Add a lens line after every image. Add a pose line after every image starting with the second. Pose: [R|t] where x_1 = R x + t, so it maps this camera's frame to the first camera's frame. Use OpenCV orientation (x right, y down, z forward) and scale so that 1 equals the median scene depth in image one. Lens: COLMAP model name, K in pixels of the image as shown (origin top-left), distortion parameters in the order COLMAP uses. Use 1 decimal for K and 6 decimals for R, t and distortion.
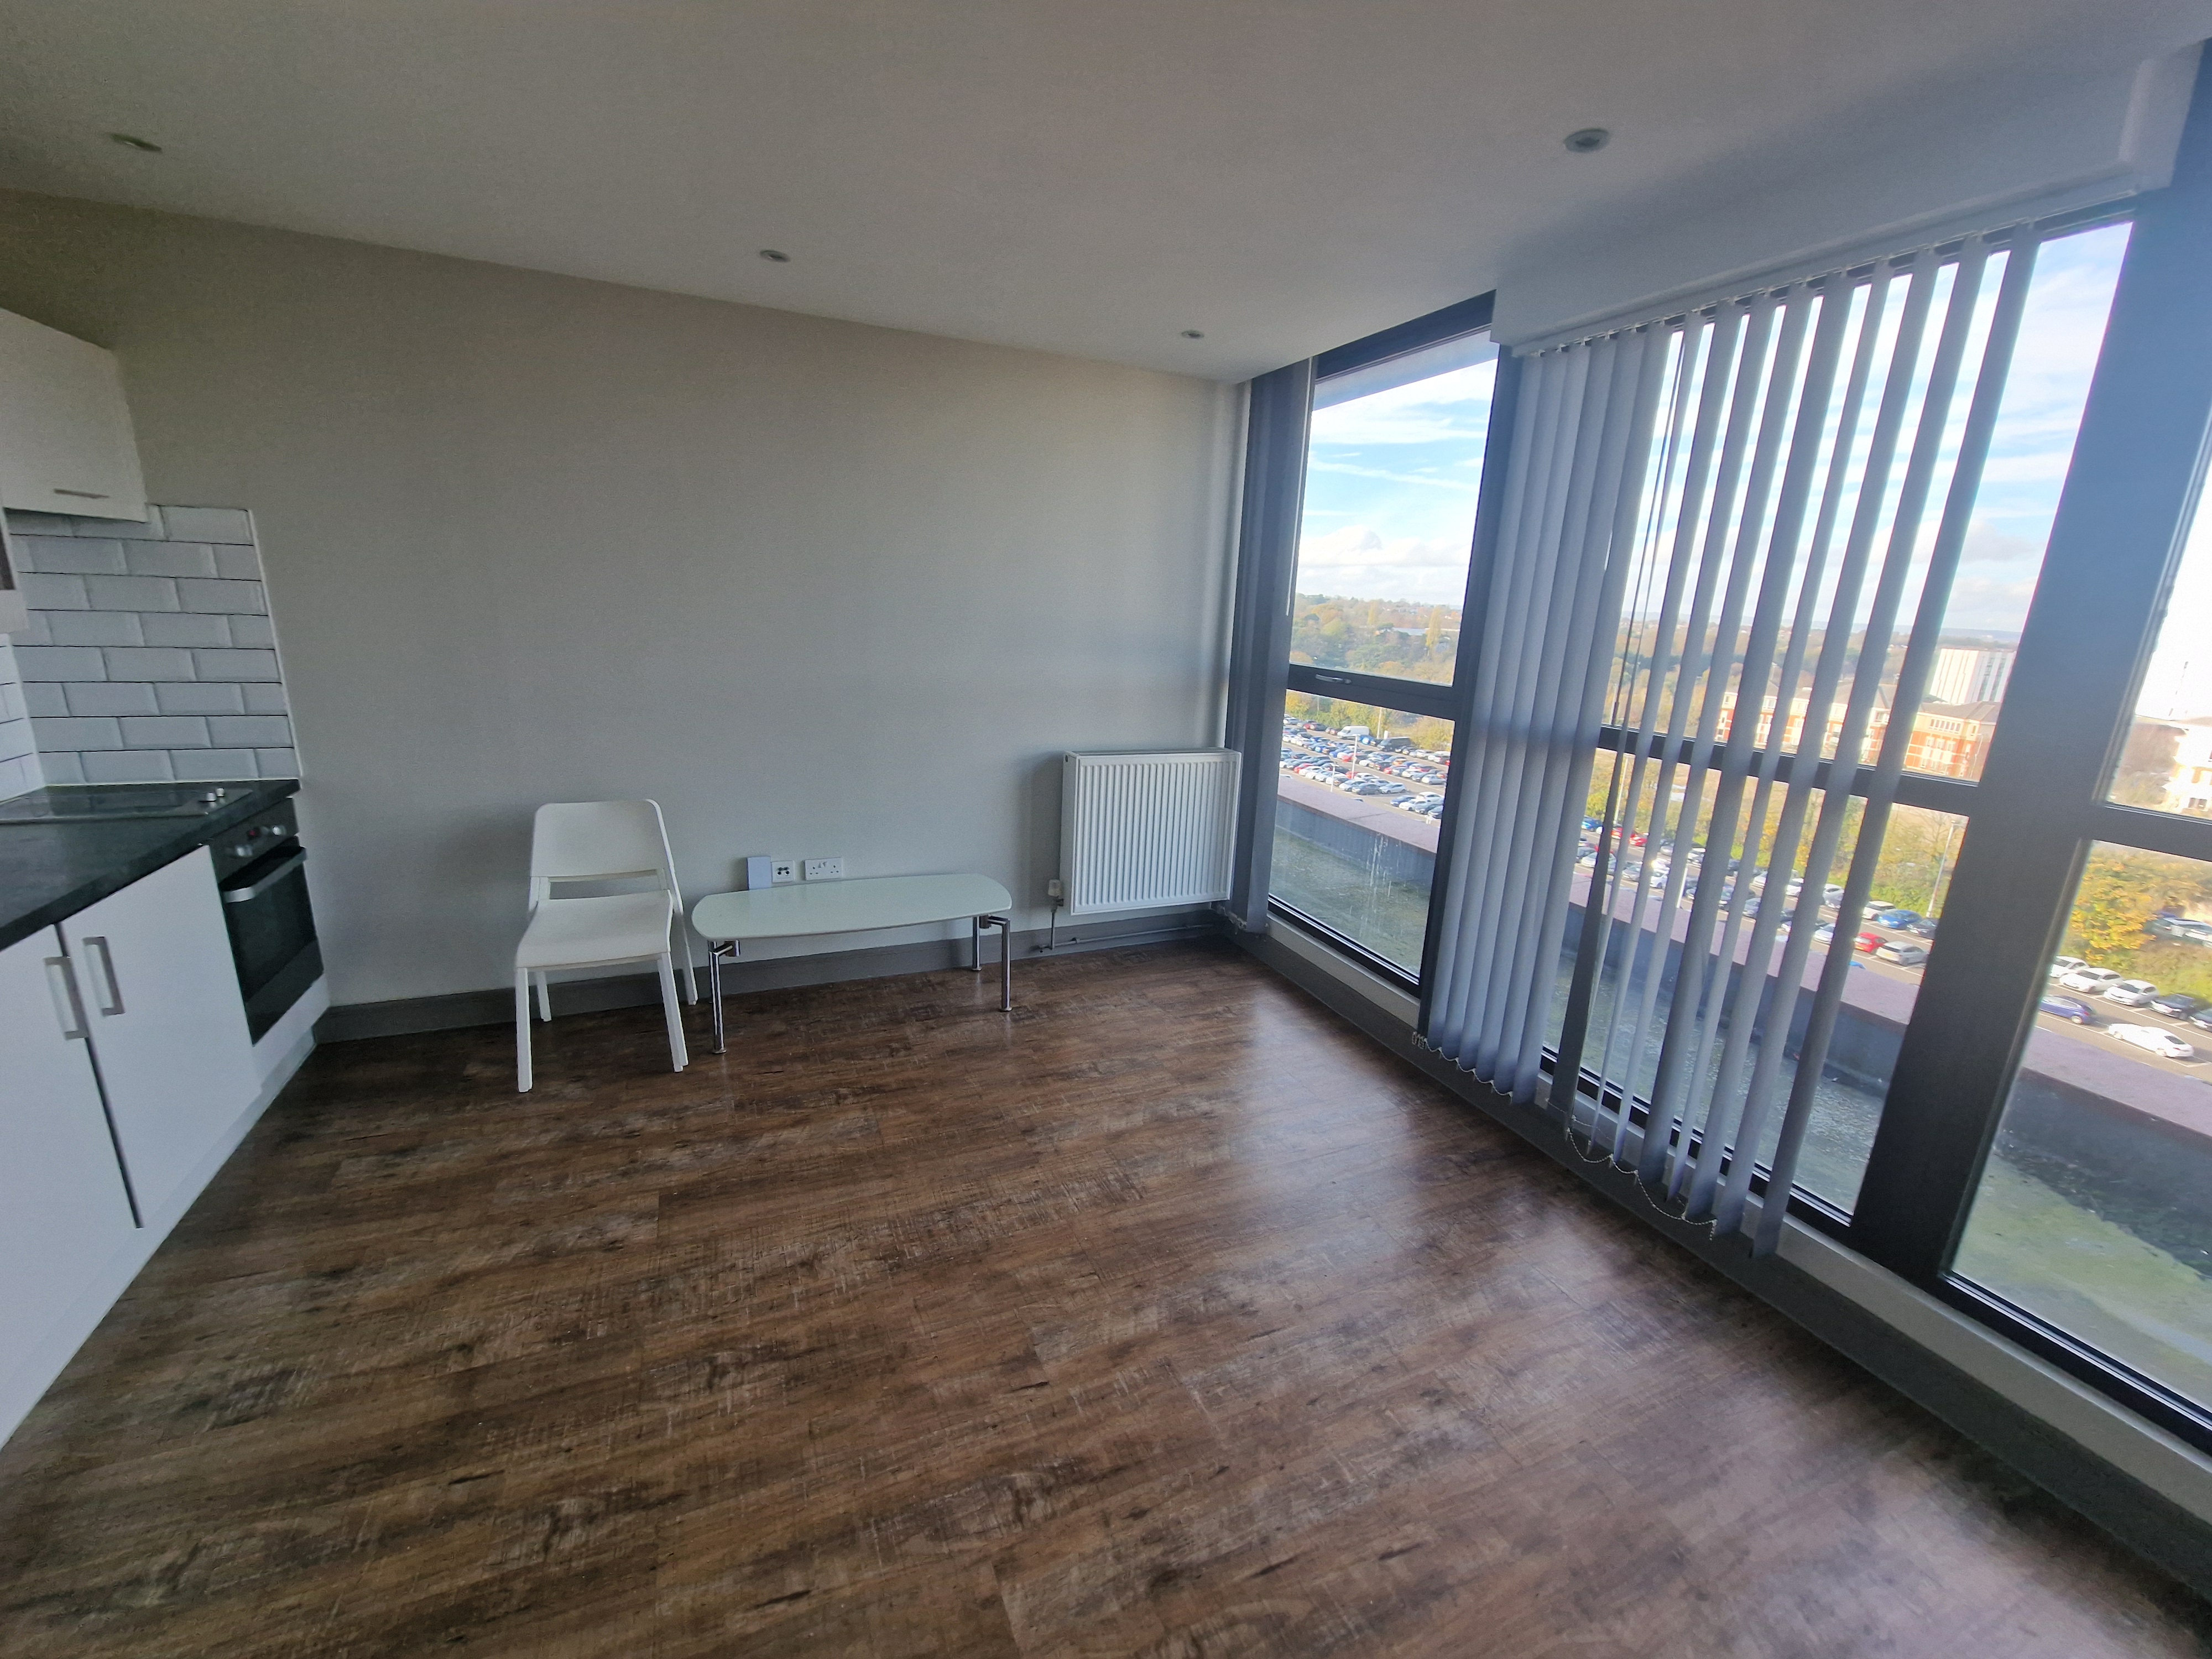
lens RADIAL K [[901.5, 0, 1108.2], [0, 901.5, 842.3], [0, 0, 1]] dist [-0.007816, 0.000271]
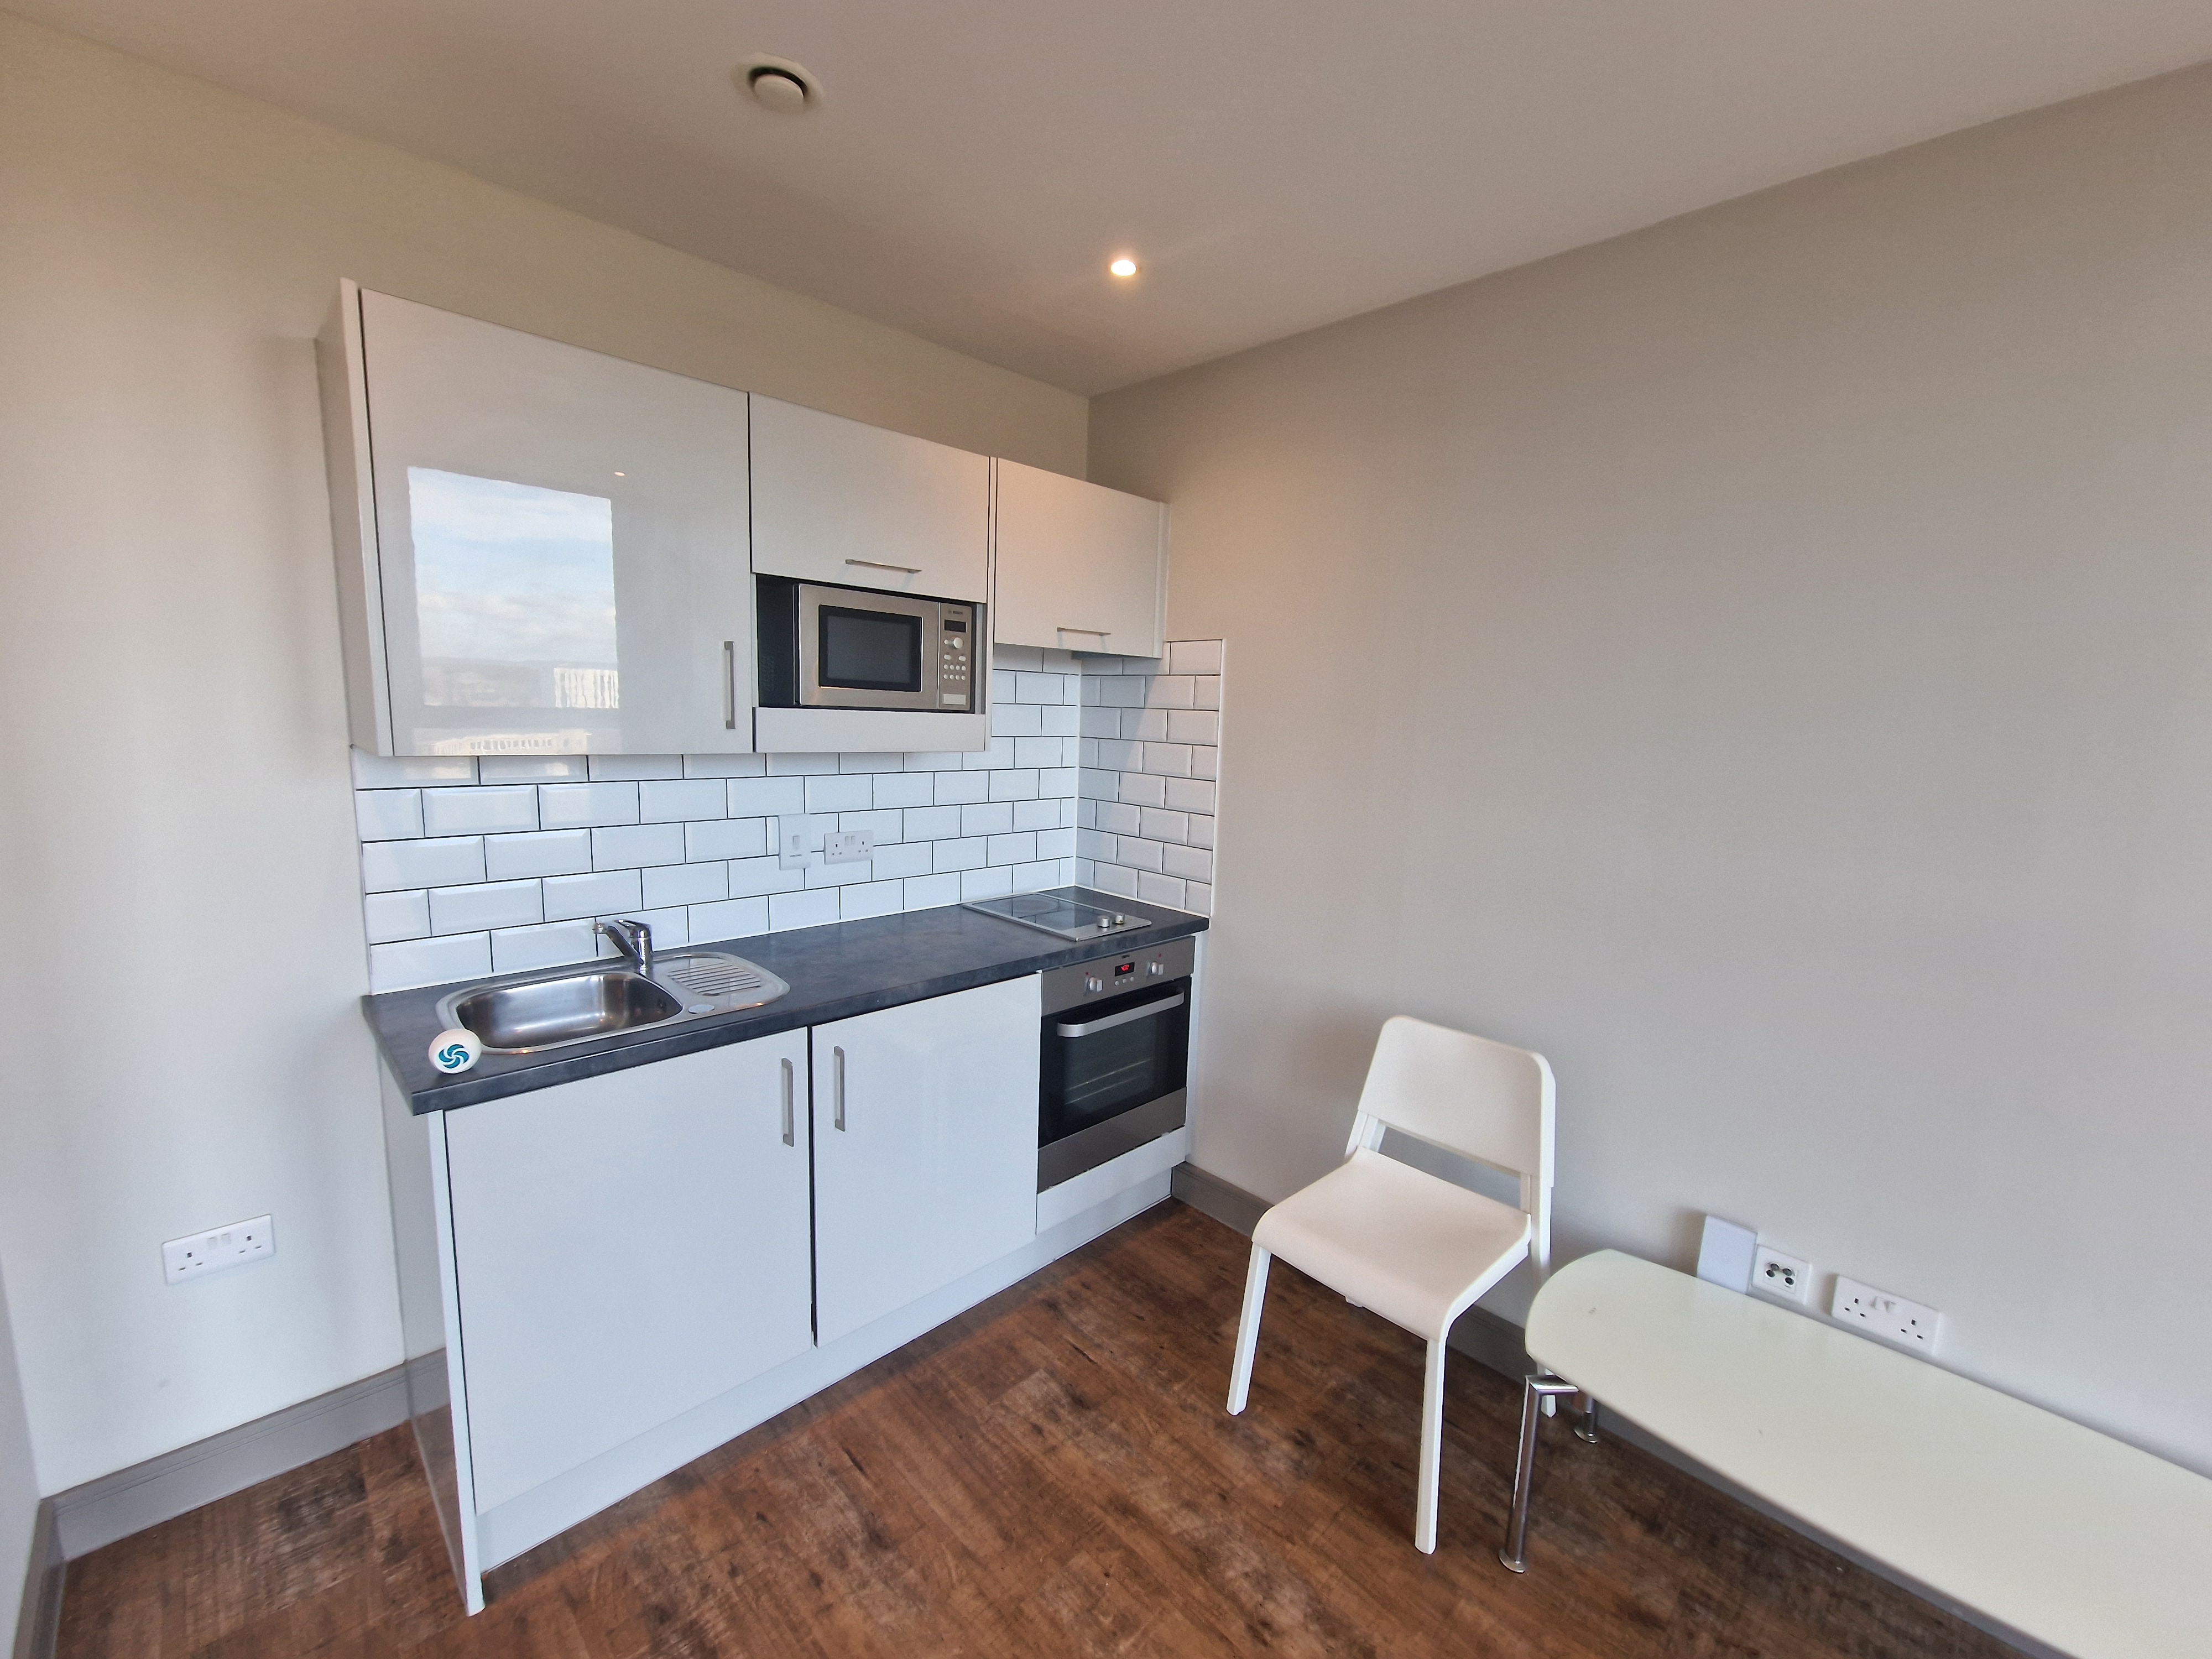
lens RADIAL K [[901.5, 0, 1108.2], [0, 901.5, 842.3], [0, 0, 1]] dist [-0.007816, 0.000271]
pose [[0.365132, 0.104672, -0.925053, -0.084051], [-0.257750, 0.966182, 0.007588, -0.125548], [0.894563, 0.235662, 0.379763, 0.528376]]
